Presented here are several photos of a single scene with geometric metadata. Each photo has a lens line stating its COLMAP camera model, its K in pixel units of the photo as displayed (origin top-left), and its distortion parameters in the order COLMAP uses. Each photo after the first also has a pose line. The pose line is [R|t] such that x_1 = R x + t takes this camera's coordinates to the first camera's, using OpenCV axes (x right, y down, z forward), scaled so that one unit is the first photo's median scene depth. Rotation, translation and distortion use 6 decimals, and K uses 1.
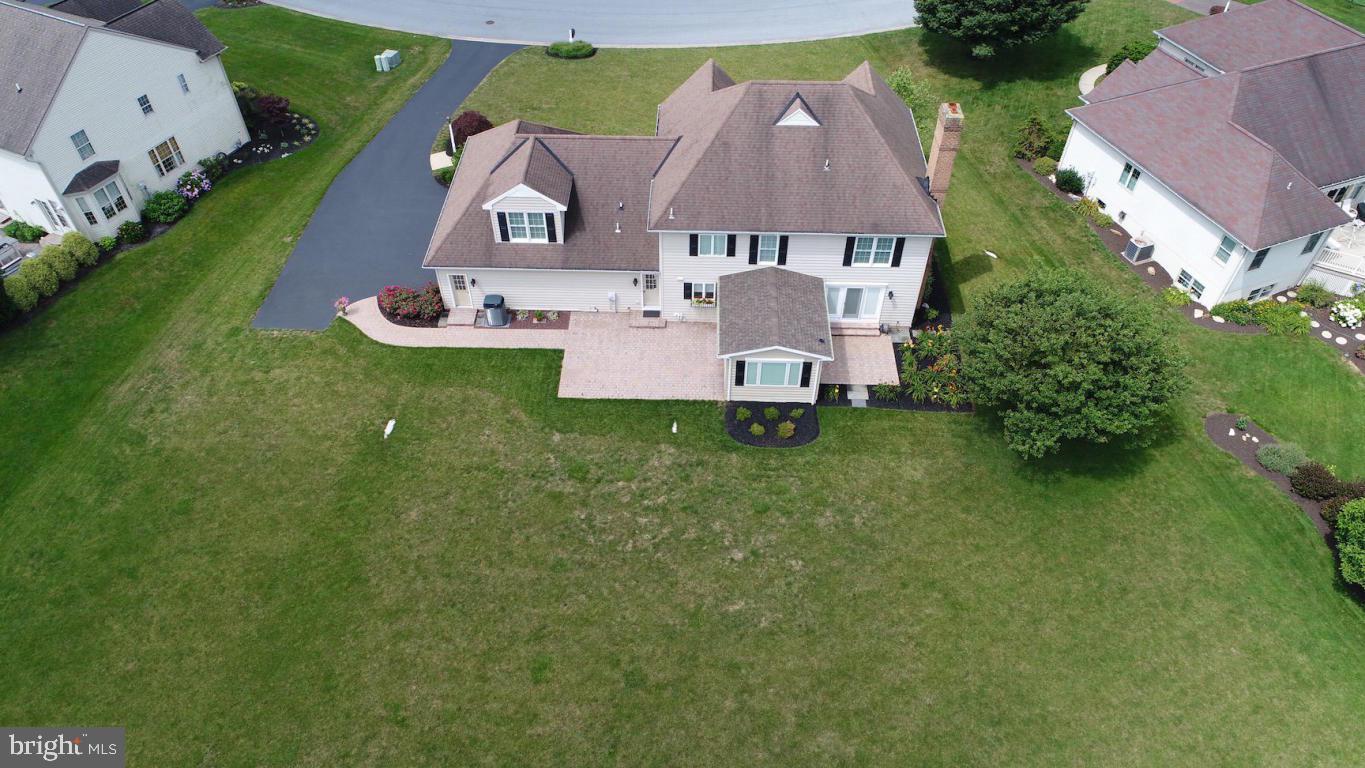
lens RADIAL K [[920.2, 0, 679.5], [0, 920.2, 387.5], [0, 0, 1]] dist [0.001178, 0.002772]
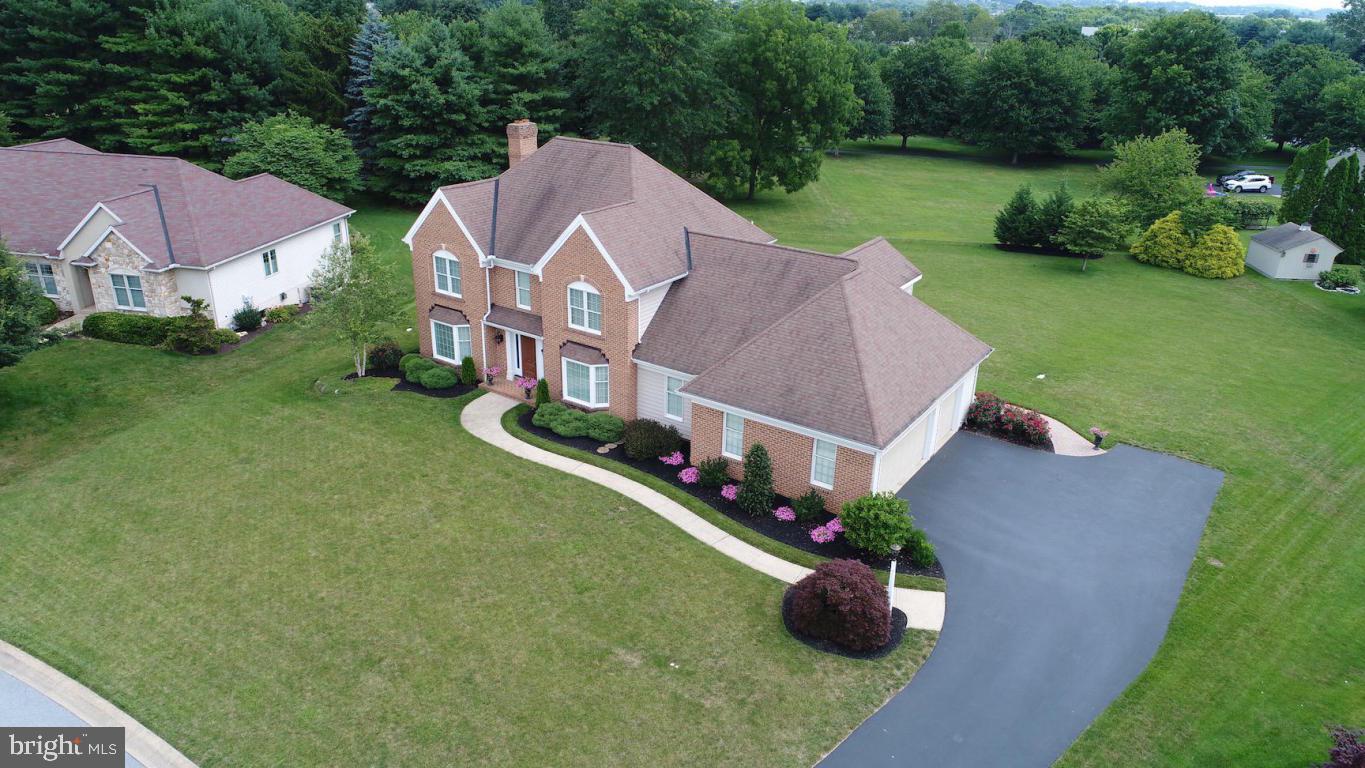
lens RADIAL K [[920.2, 0, 681.2], [0, 920.2, 385.4], [0, 0, 1]] dist [0.001178, 0.002772]
pose [[-0.840561, -0.222103, 0.494092, -0.487484], [0.377168, 0.414752, 0.828085, -0.989617], [-0.388846, 0.882412, -0.264855, 1.433240]]
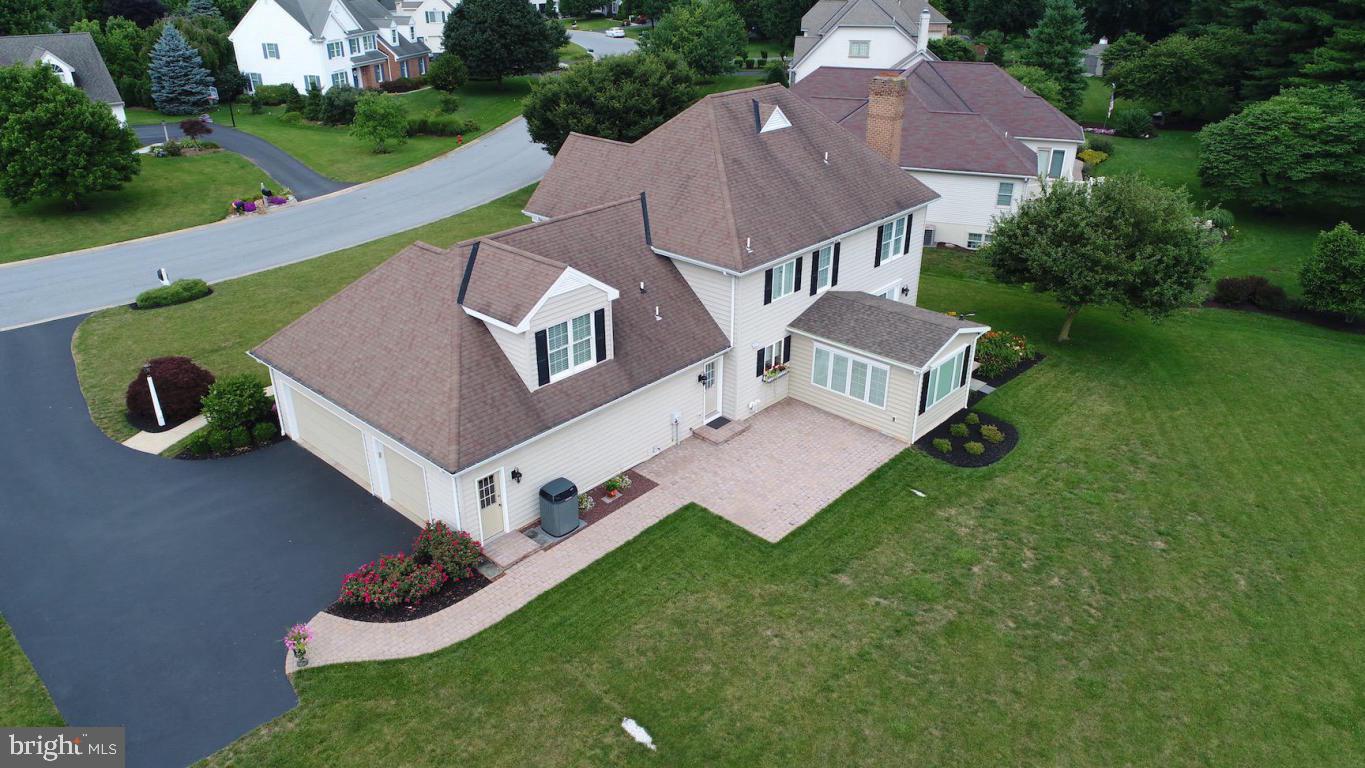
lens RADIAL K [[920.2, 0, 682.3], [0, 920.2, 383.2], [0, 0, 1]] dist [0.001178, 0.002772]
pose [[0.651673, -0.328845, 0.683508, -0.564837], [0.546542, 0.828420, -0.122522, -0.037185], [-0.525941, 0.453410, 0.719587, 0.537076]]
